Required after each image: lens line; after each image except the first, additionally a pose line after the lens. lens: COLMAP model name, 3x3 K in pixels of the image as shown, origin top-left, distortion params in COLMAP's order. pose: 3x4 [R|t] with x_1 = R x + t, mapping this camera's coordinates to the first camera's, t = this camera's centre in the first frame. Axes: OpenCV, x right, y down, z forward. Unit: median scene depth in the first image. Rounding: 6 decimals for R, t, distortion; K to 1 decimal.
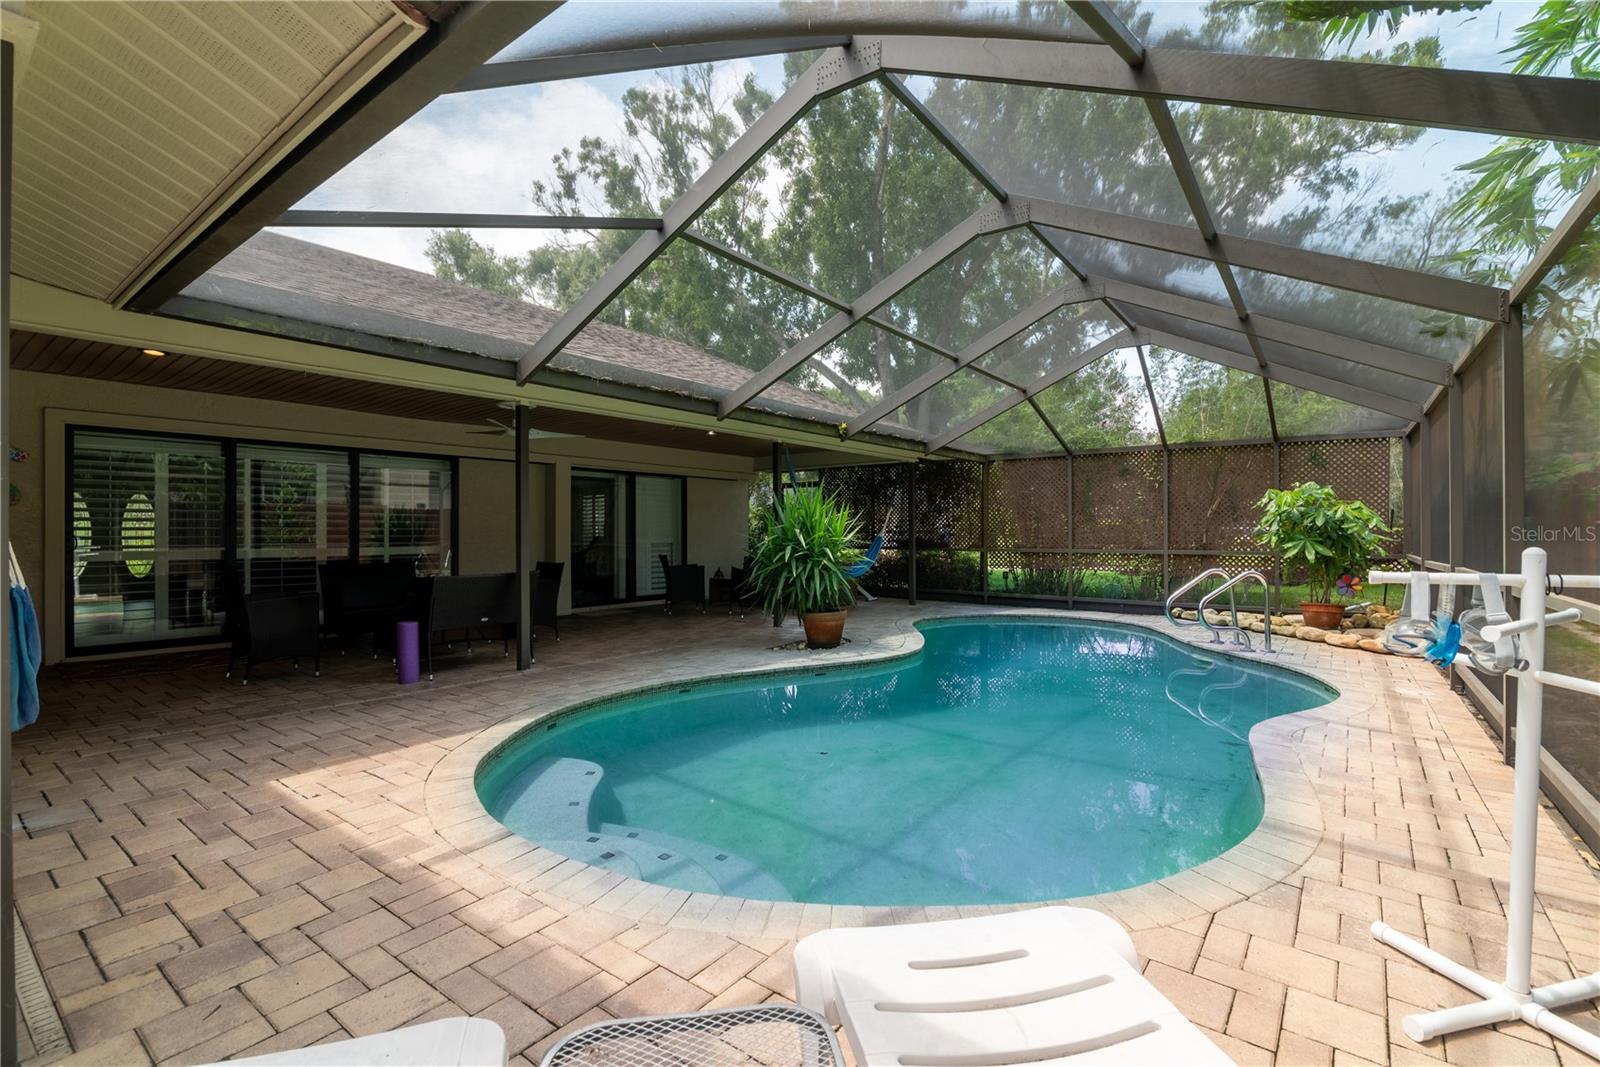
lens RADIAL K [[711.0, 0, 800.0], [0, 711.0, 533.5], [0, 0, 1]] dist [-0.002528, -0.000369]
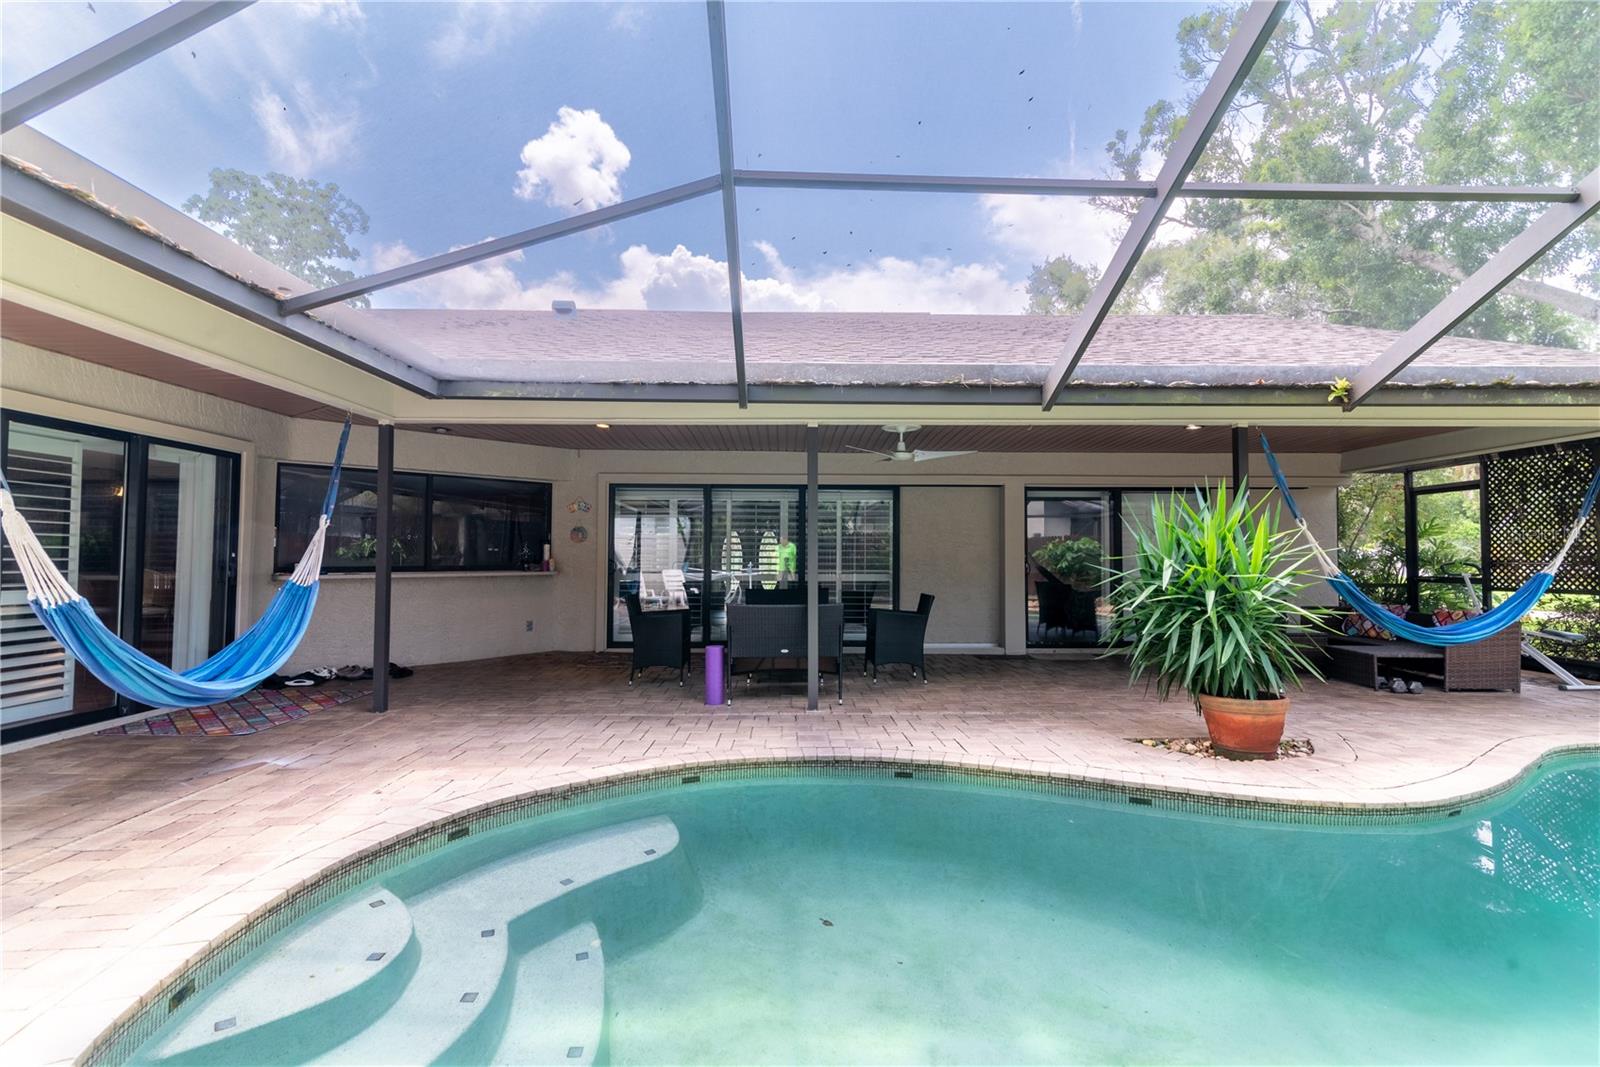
lens RADIAL K [[725.2, 0, 800.0], [0, 725.2, 533.5], [0, 0, 1]] dist [0.014461, -0.000315]
pose [[0.640414, -0.024995, -0.767623, 0.274040], [-0.004632, 0.999326, -0.036403, -0.003855], [0.768016, 0.026868, 0.639867, 0.311146]]
